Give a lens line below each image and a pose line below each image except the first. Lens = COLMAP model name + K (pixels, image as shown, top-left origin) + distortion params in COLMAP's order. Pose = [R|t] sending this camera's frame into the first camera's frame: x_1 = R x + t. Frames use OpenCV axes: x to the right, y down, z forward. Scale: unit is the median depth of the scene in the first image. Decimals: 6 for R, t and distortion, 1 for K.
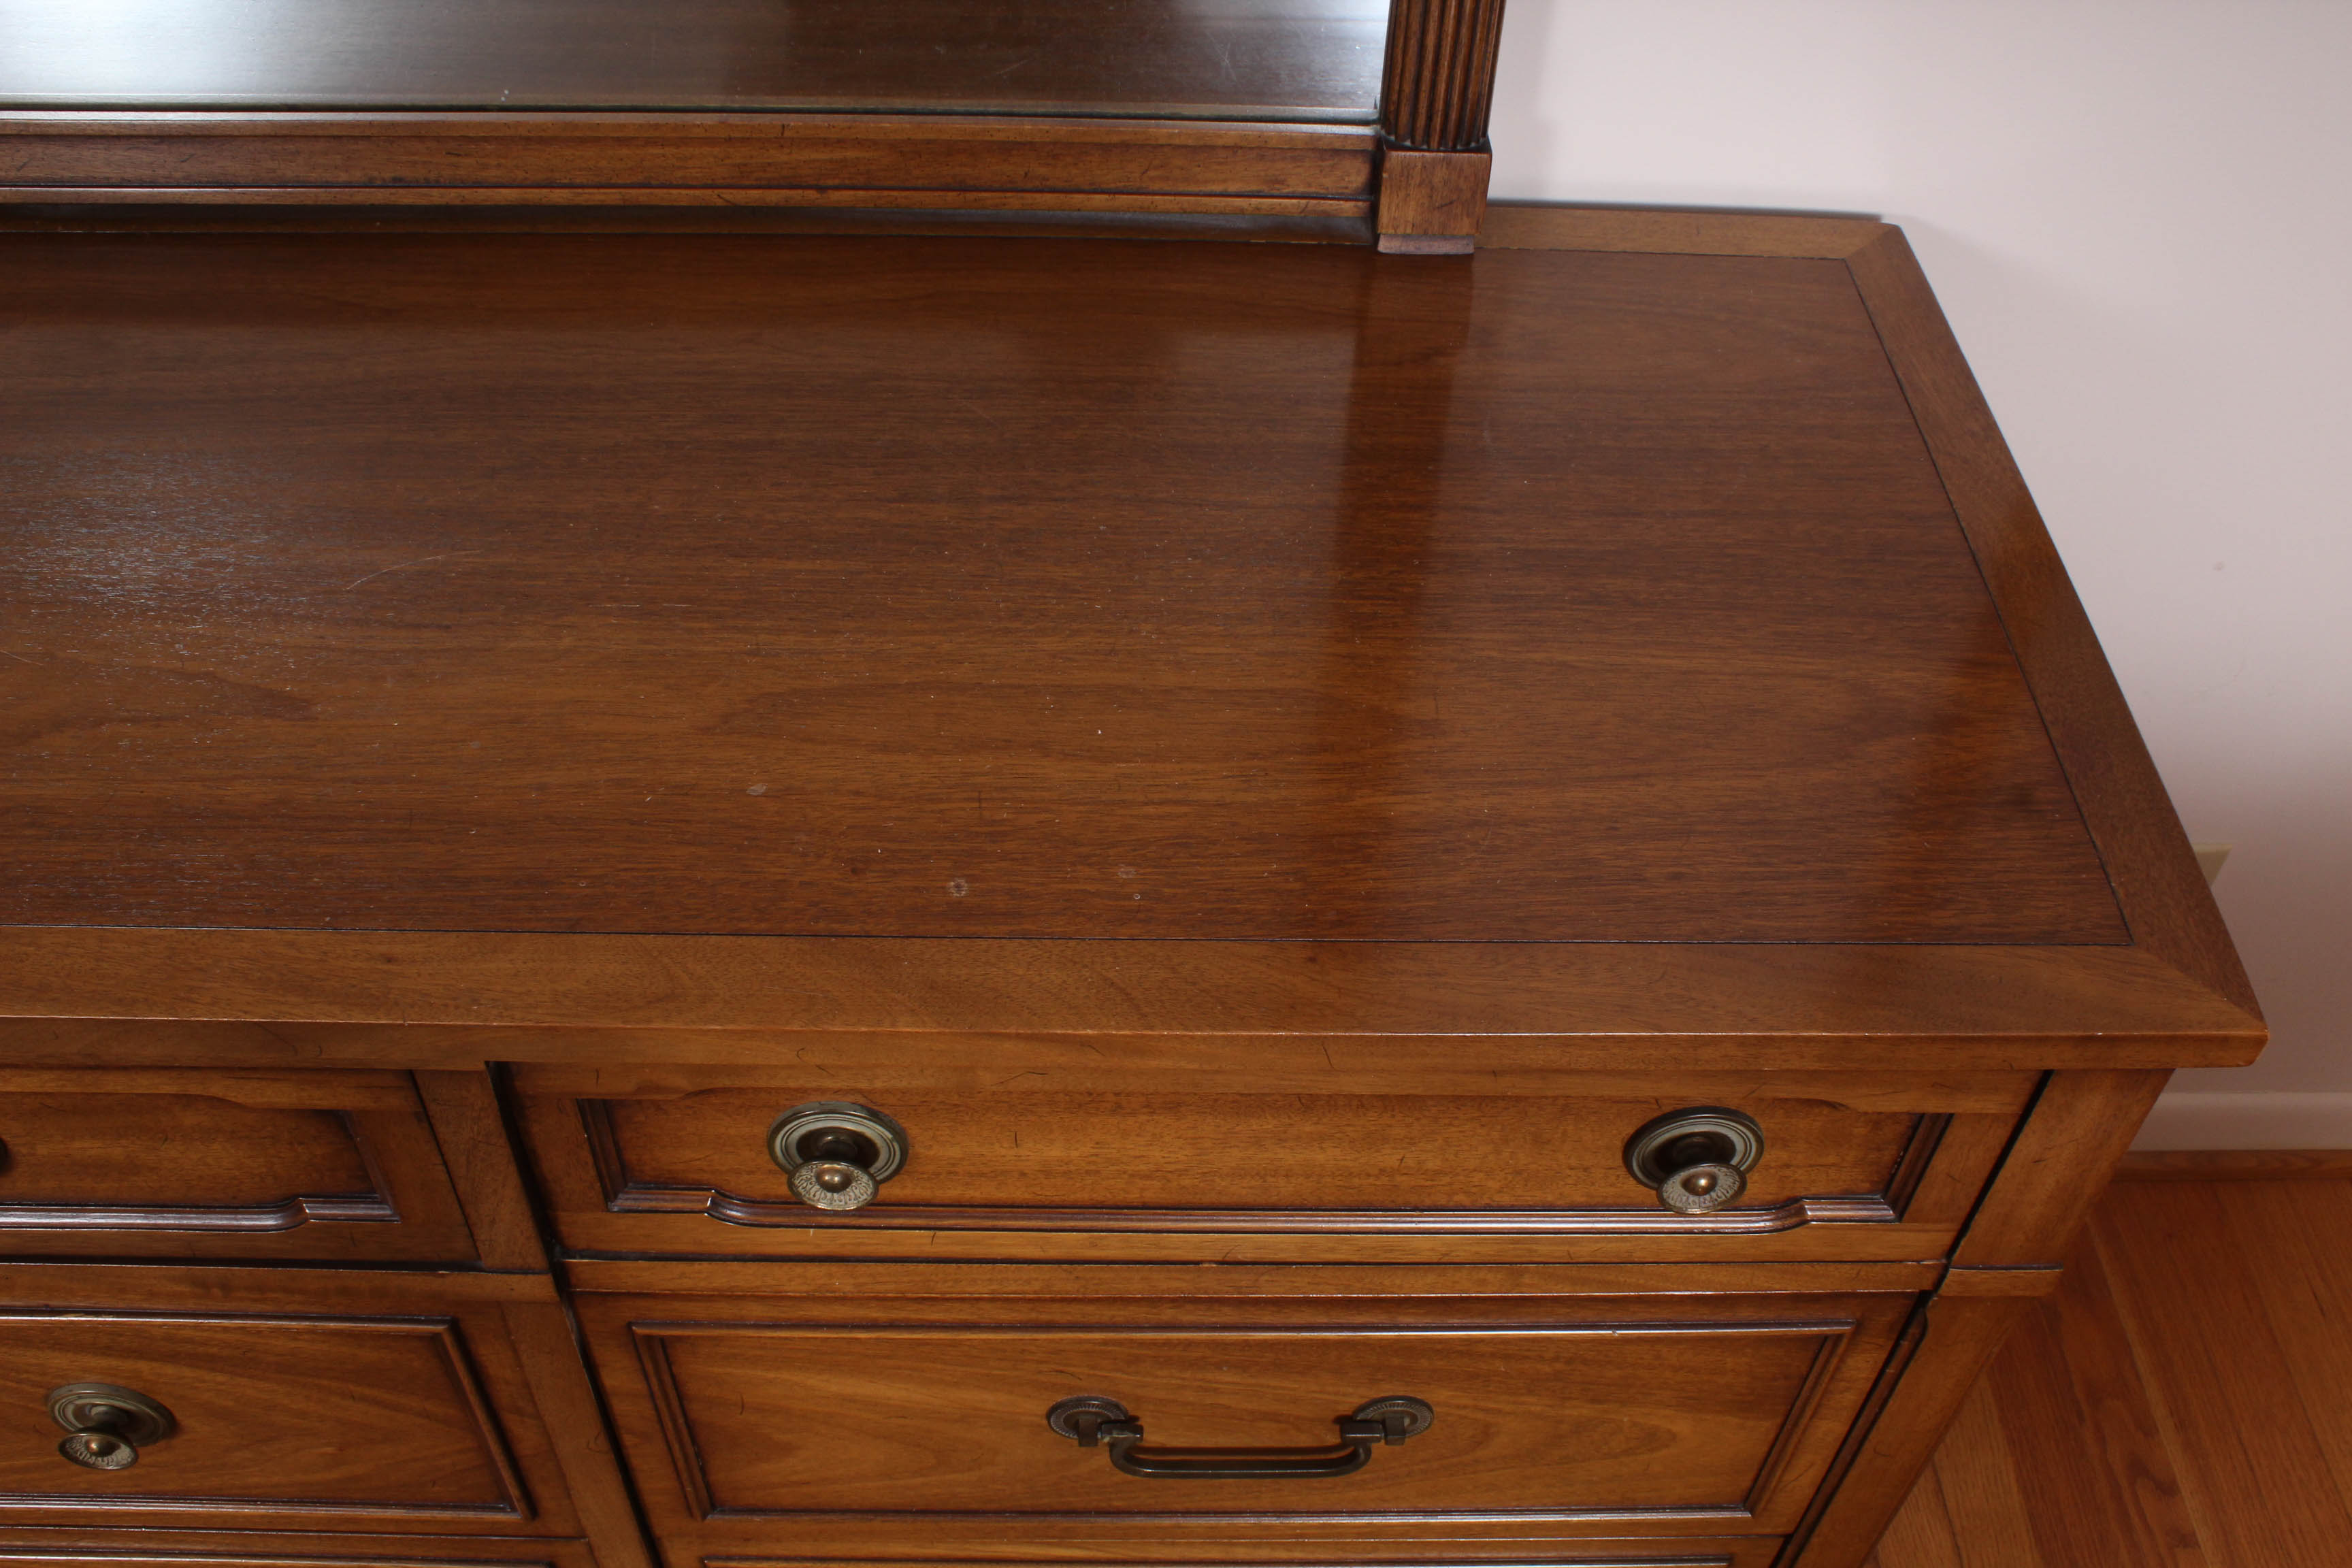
lens RADIAL K [[2199.5, 0, 1176.0], [0, 2199.5, 784.0], [0, 0, 1]] dist [-0.197929, 0.241588]
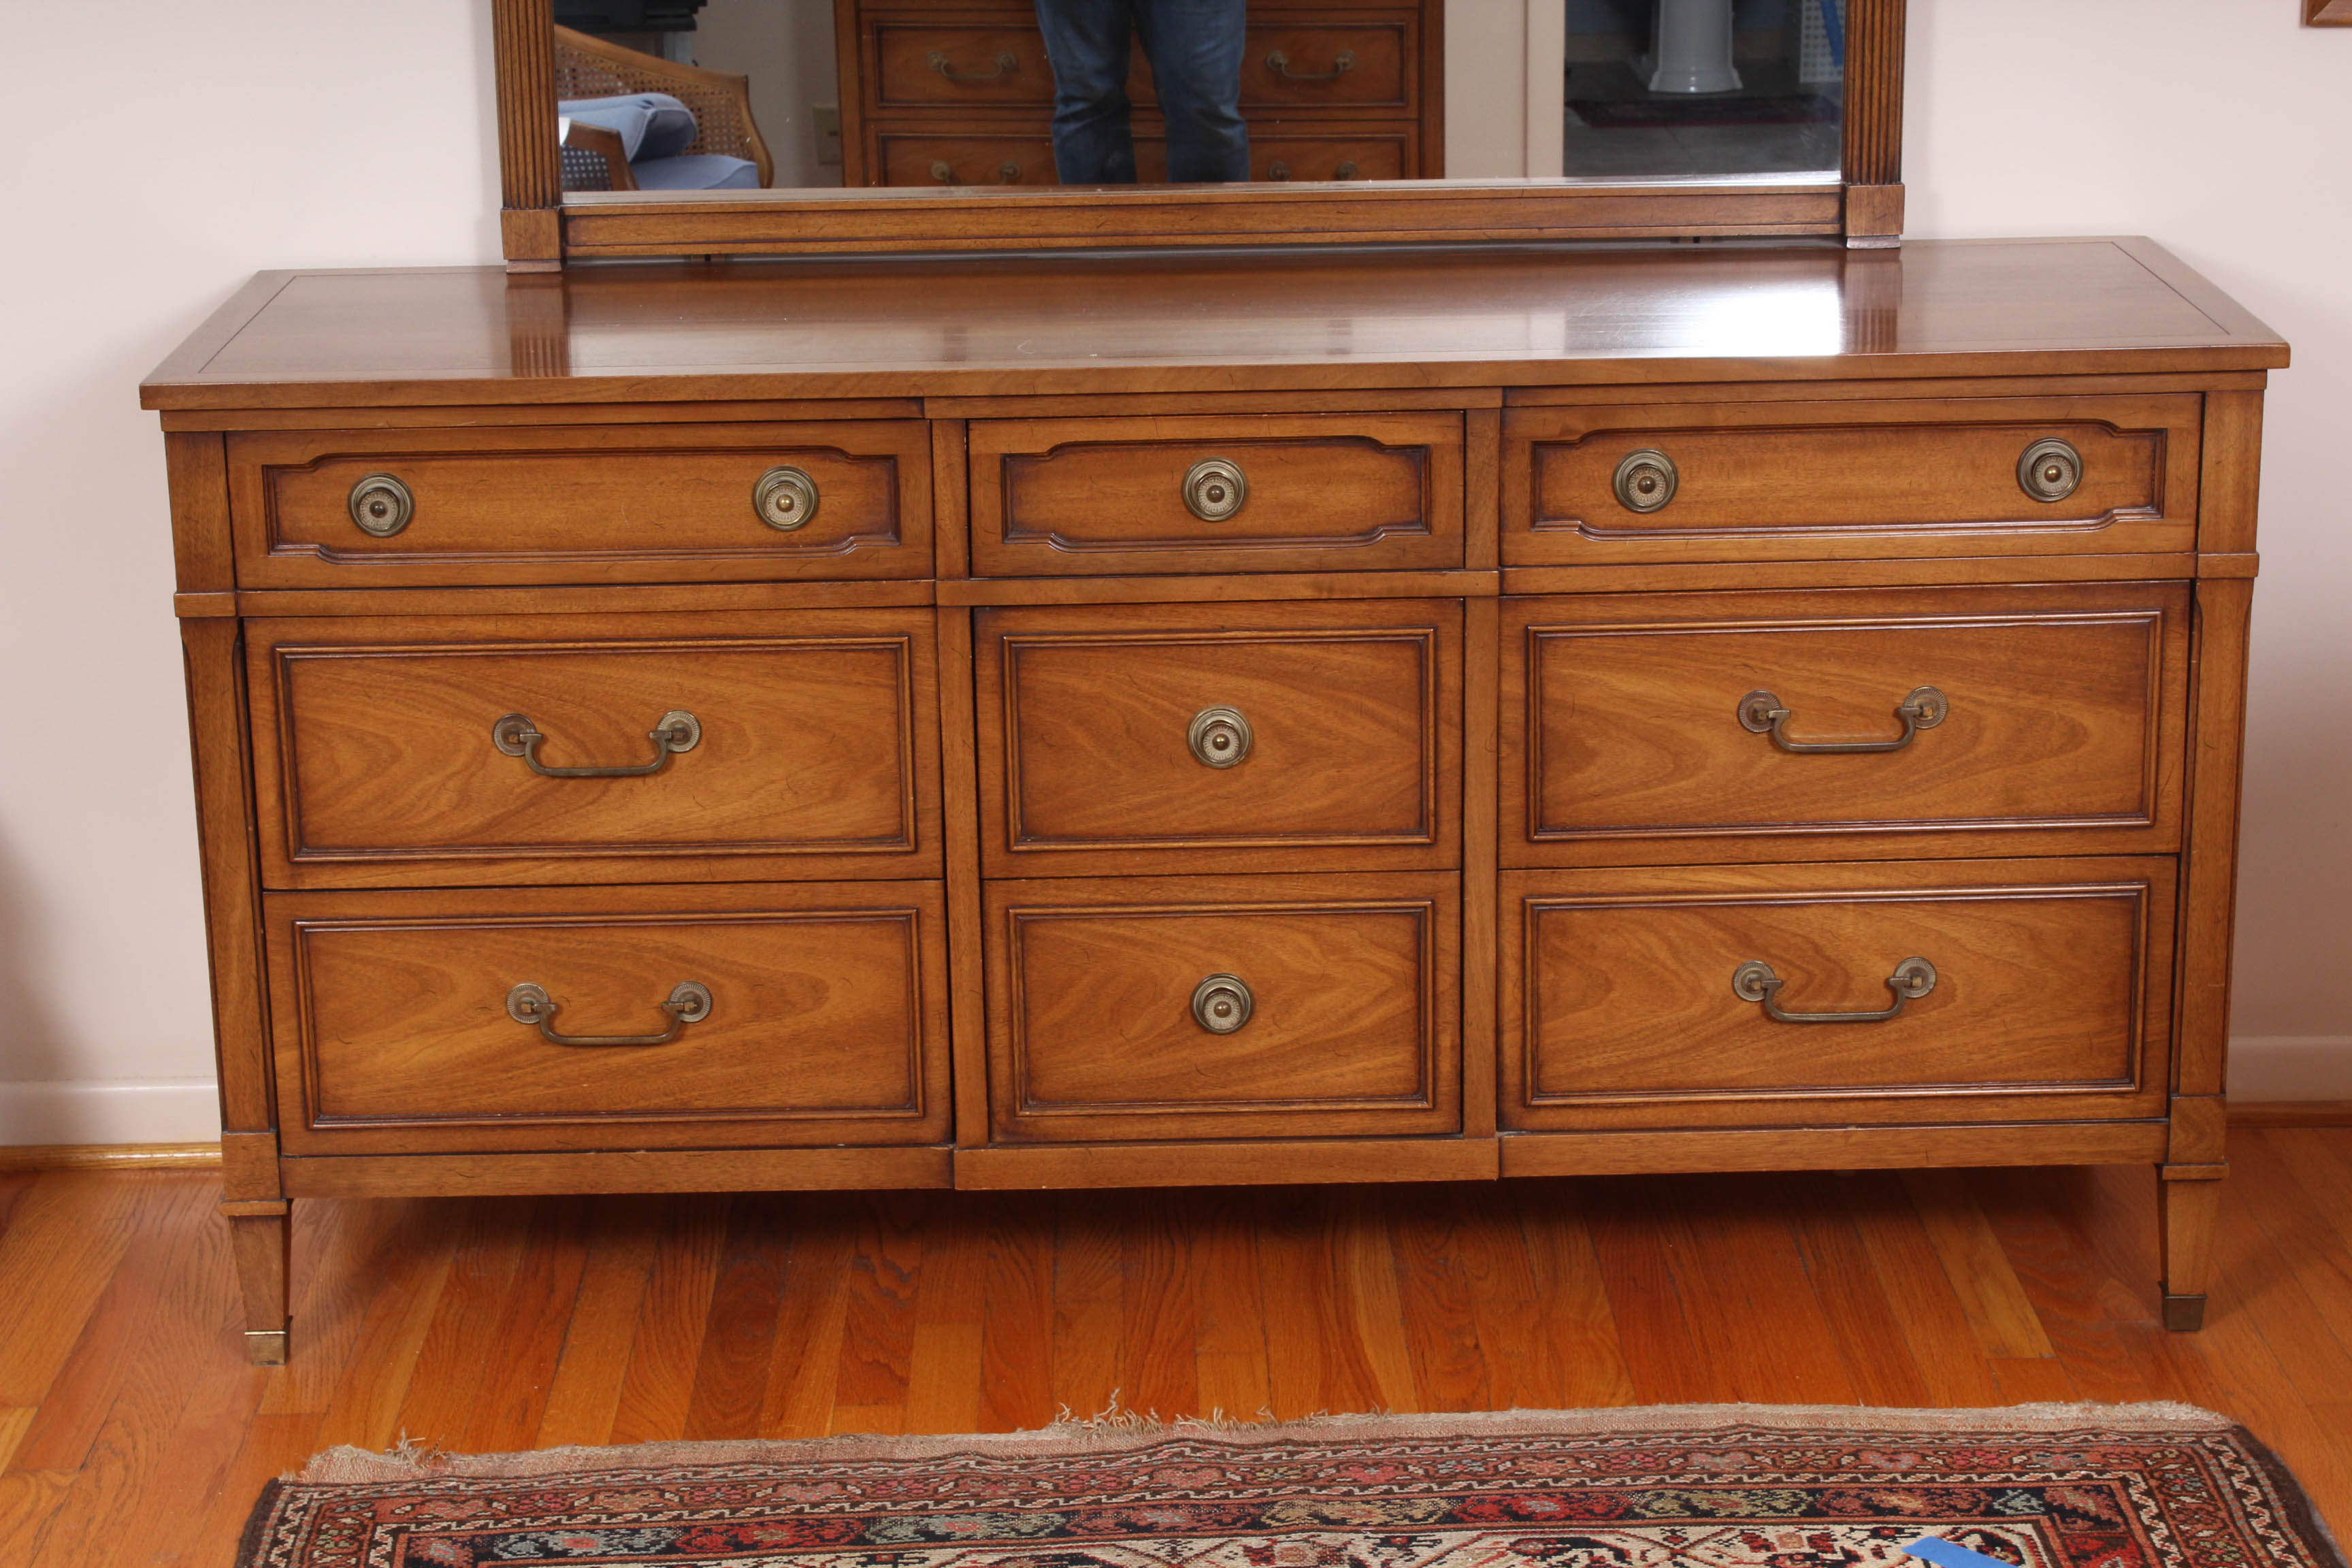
lens RADIAL K [[4581.2, 0, 1176.0], [0, 4581.2, 784.0], [0, 0, 1]] dist [0.044663, 0.005357]
pose [[0.998858, -0.045705, -0.013936, -0.489068], [0.032778, 0.867632, -0.496126, 2.282859], [0.034766, 0.495102, 0.868139, -2.397922]]
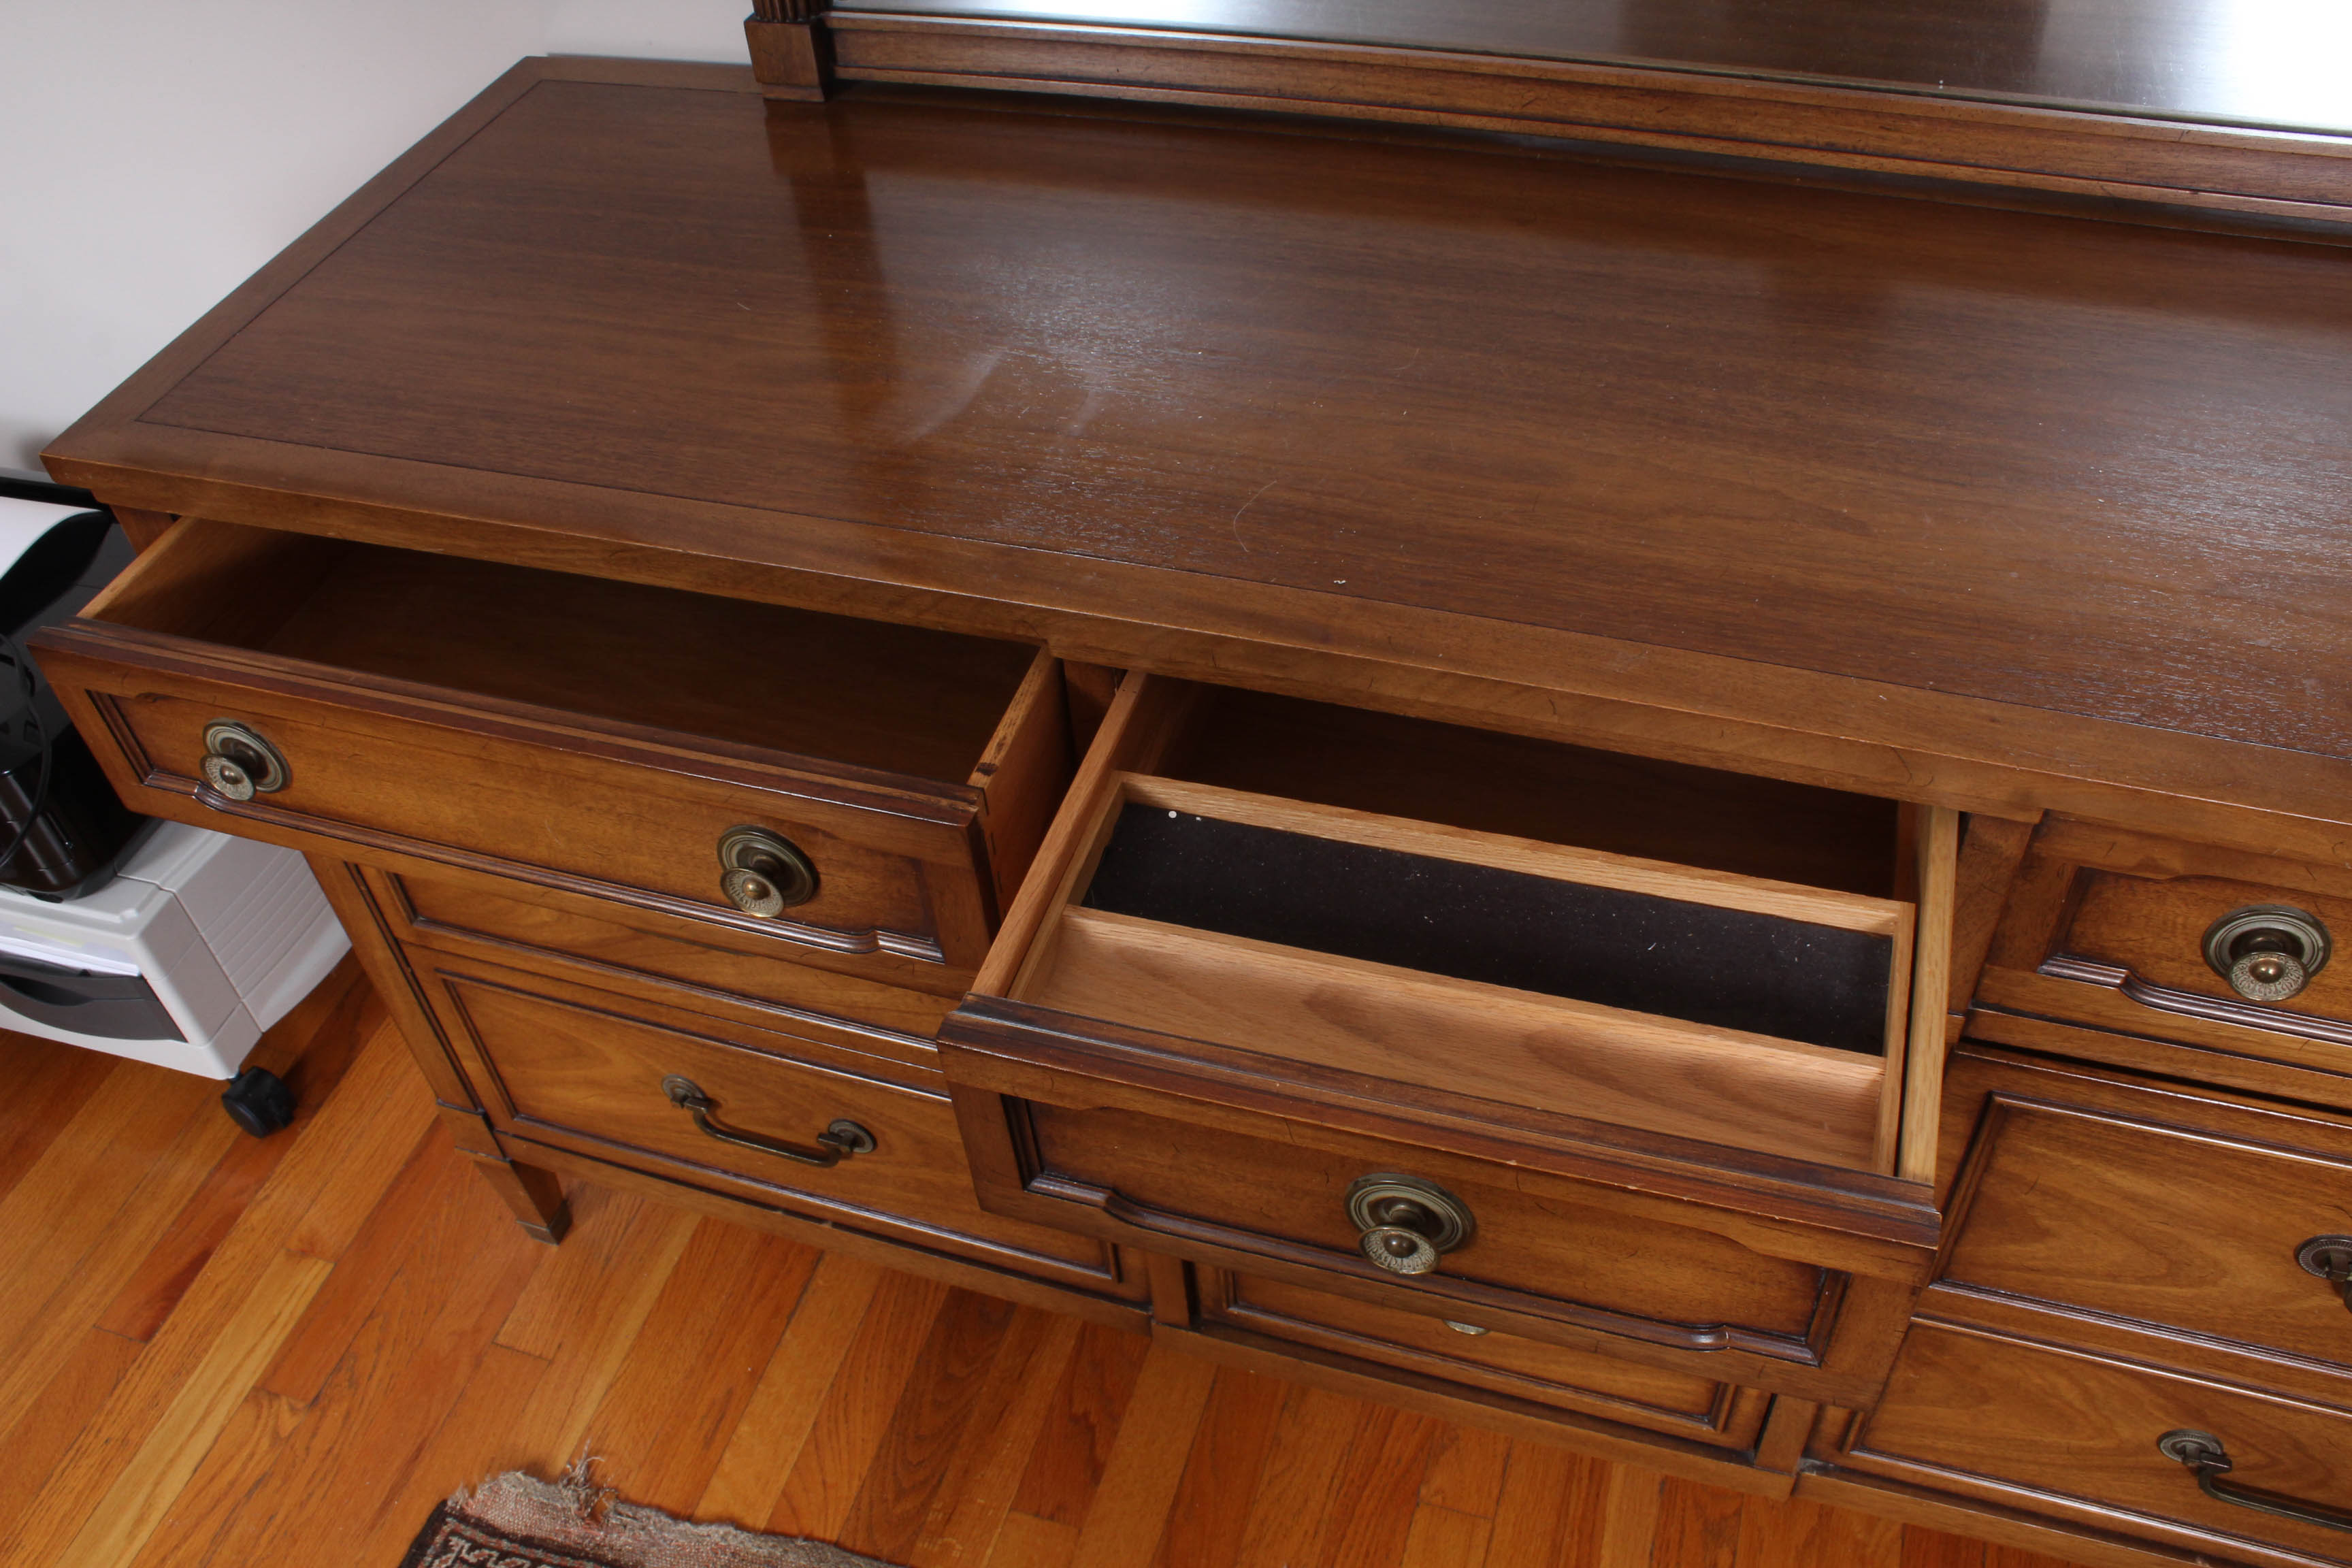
lens RADIAL K [[1934.8, 0, 1184.9], [0, 1934.8, 792.5], [0, 0, 1]] dist [-0.155441, 0.131885]
pose [[0.943920, 0.161149, -0.288176, -0.378604], [-0.164369, 0.986311, 0.013156, 0.145088], [0.286351, 0.034949, 0.957487, -0.143915]]
